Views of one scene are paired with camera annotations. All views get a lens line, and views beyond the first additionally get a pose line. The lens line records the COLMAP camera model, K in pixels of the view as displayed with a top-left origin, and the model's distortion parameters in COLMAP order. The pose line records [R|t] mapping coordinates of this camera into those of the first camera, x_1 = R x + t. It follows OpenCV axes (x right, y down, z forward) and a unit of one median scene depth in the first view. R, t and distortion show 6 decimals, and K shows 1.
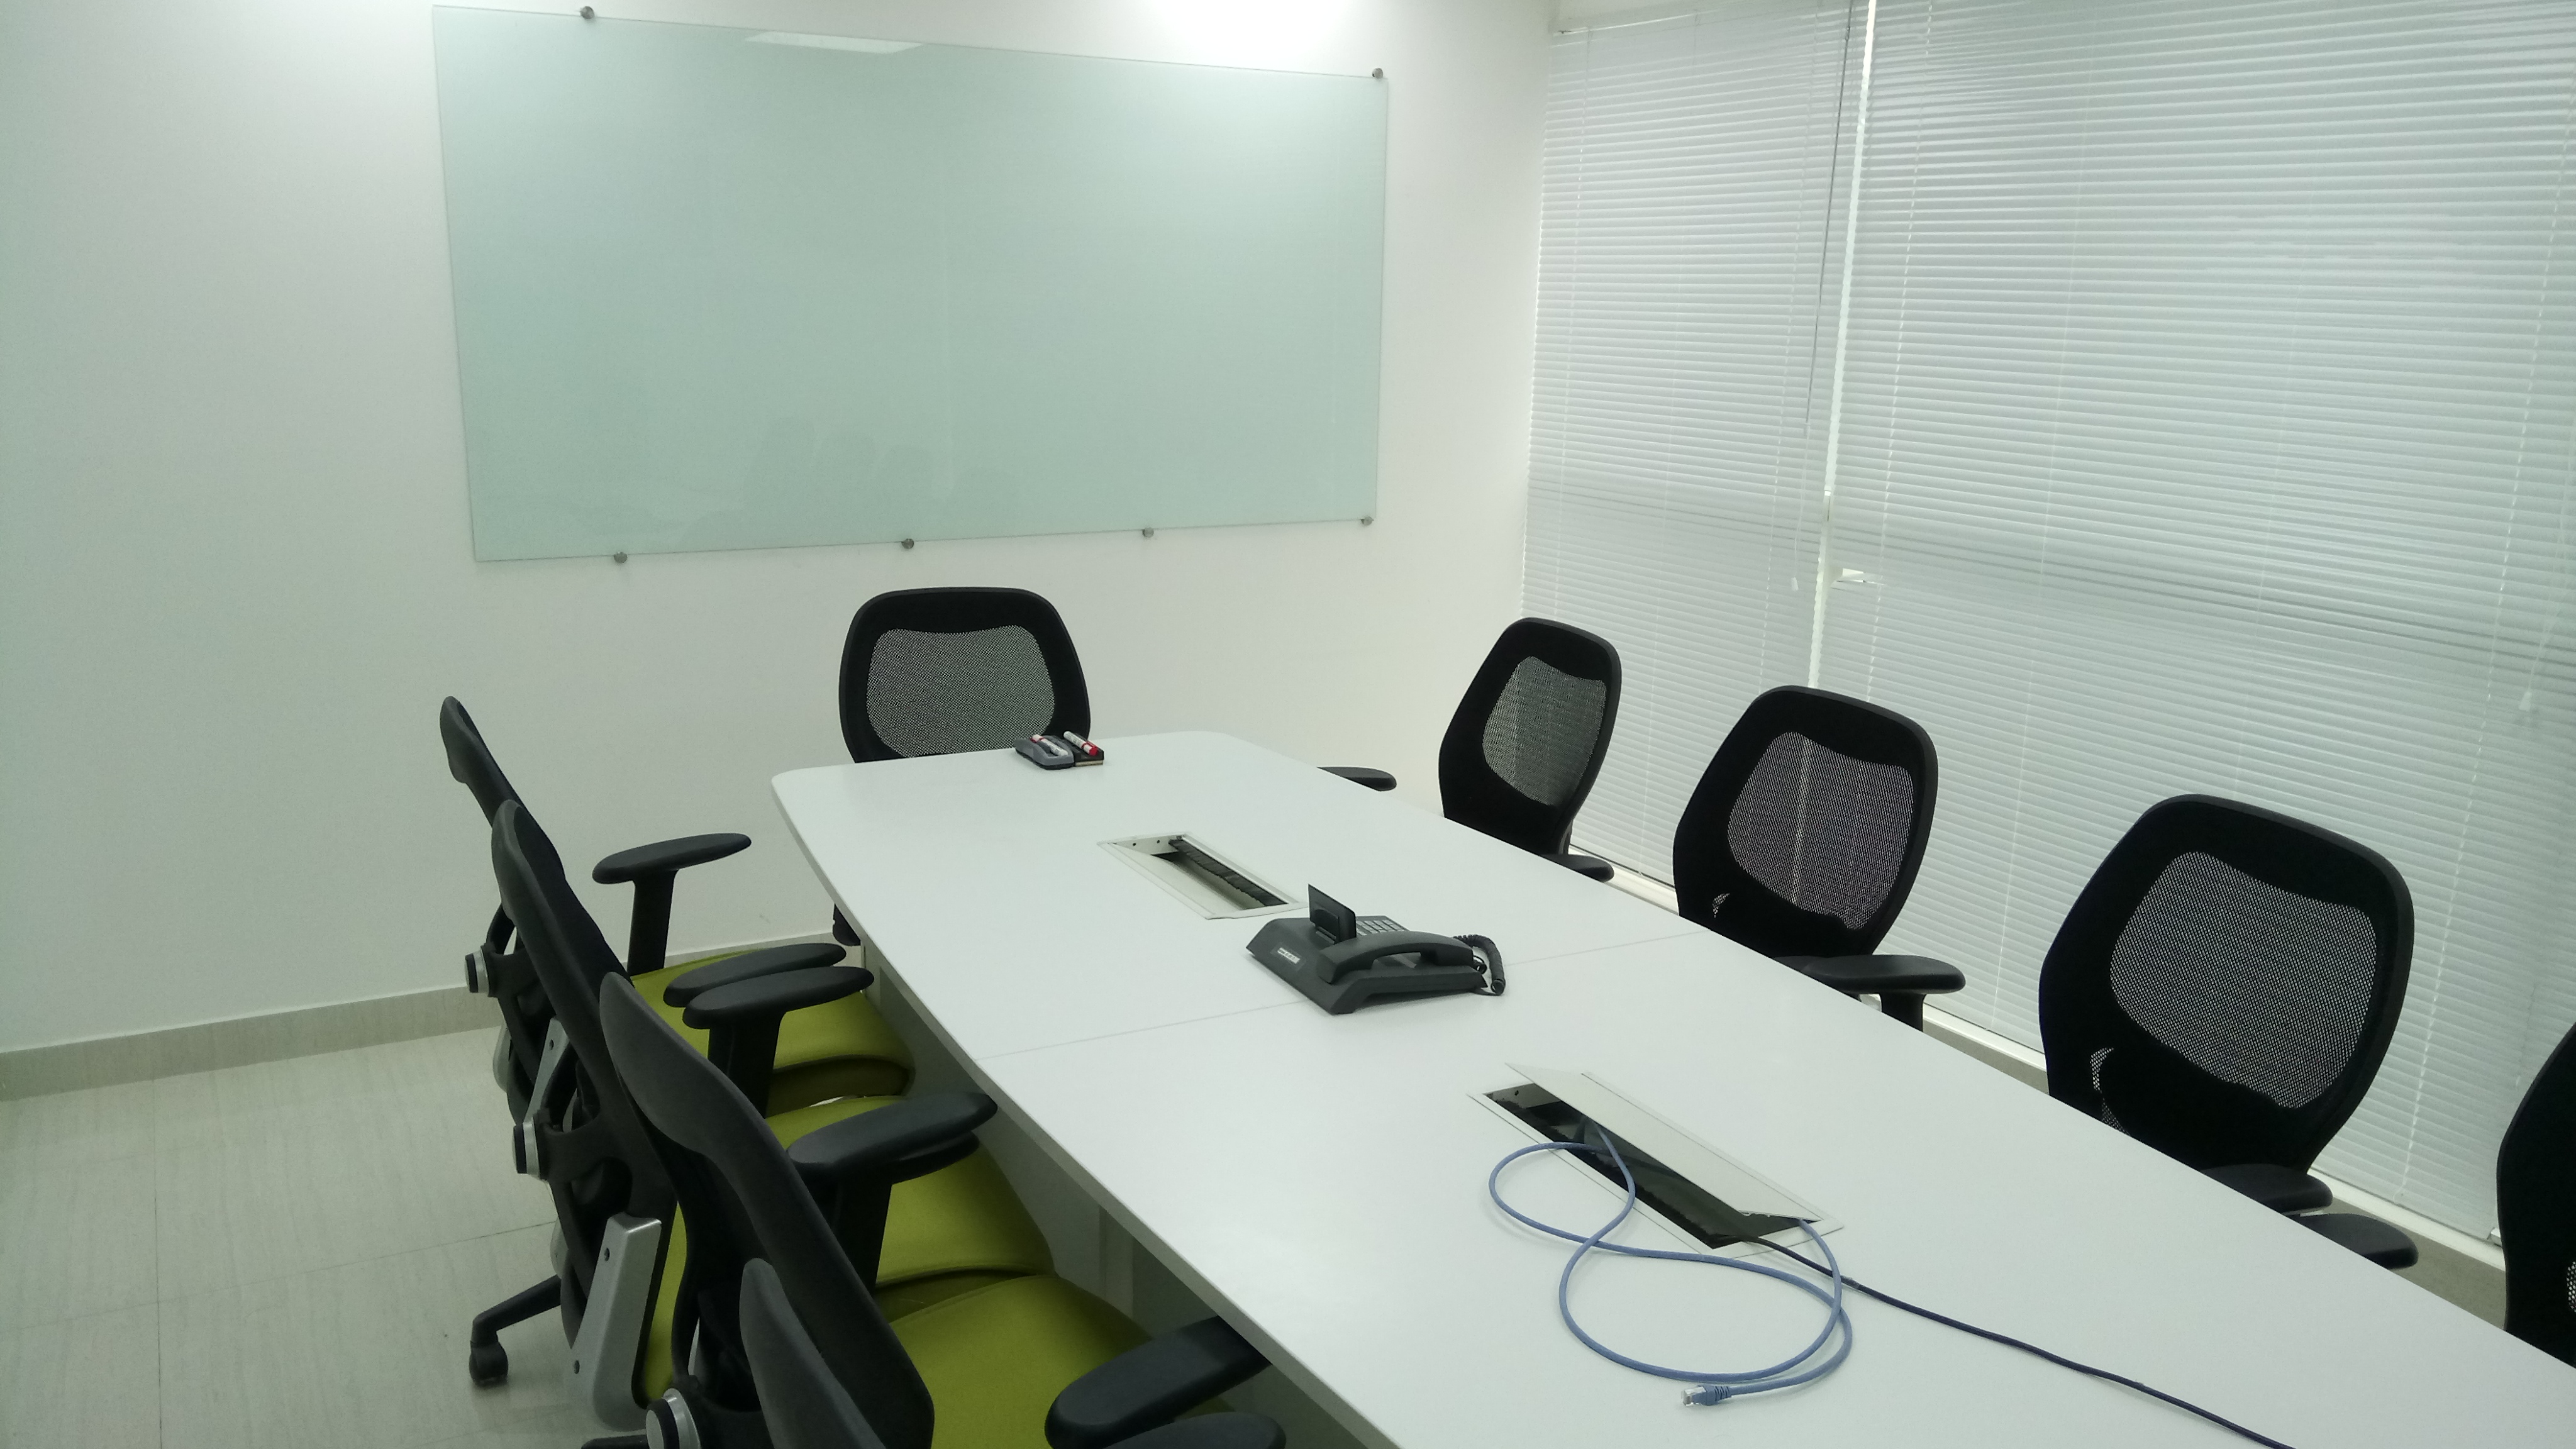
lens RADIAL K [[2167.2, 0, 1288.0], [0, 2167.2, 724.5], [0, 0, 1]] dist [-0.000750, -0.000534]
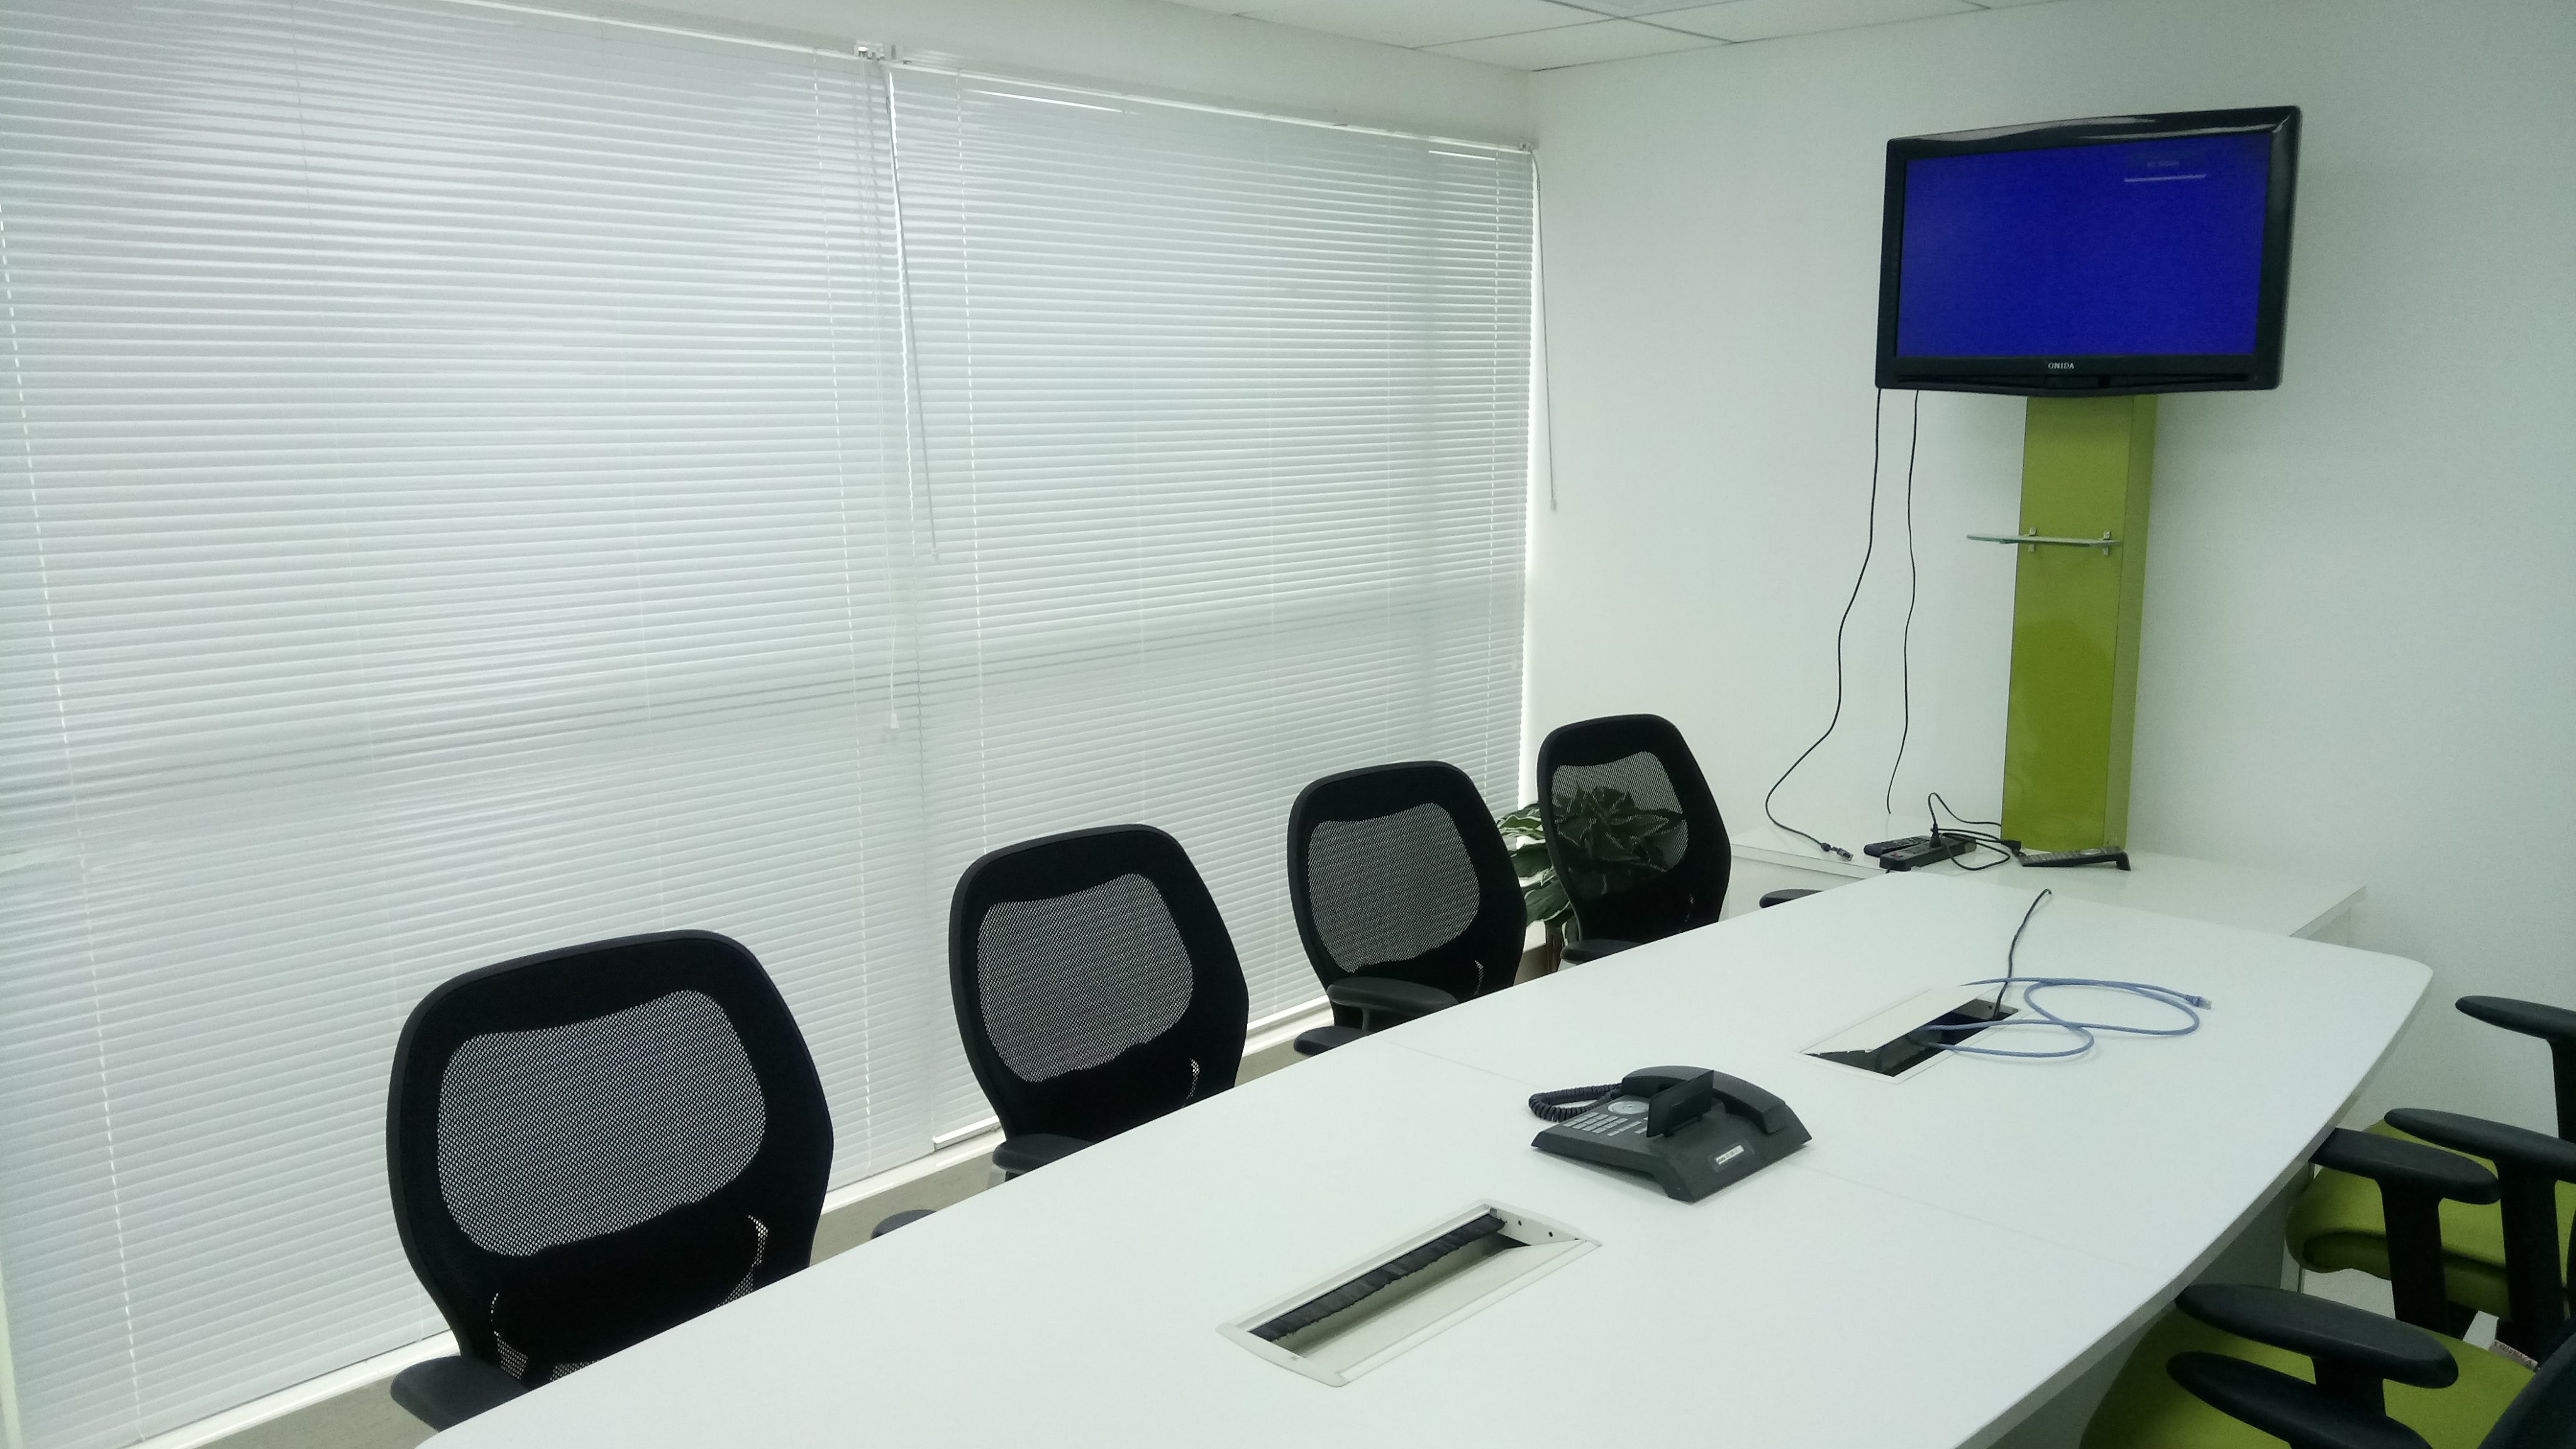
lens RADIAL K [[2167.2, 0, 1288.0], [0, 2167.2, 724.5], [0, 0, 1]] dist [-0.000750, -0.000534]
pose [[-0.406040, -0.144282, 0.902394, -0.580317], [0.189876, 0.952589, 0.237744, -0.250360], [-0.893912, 0.267876, -0.359394, 1.215222]]
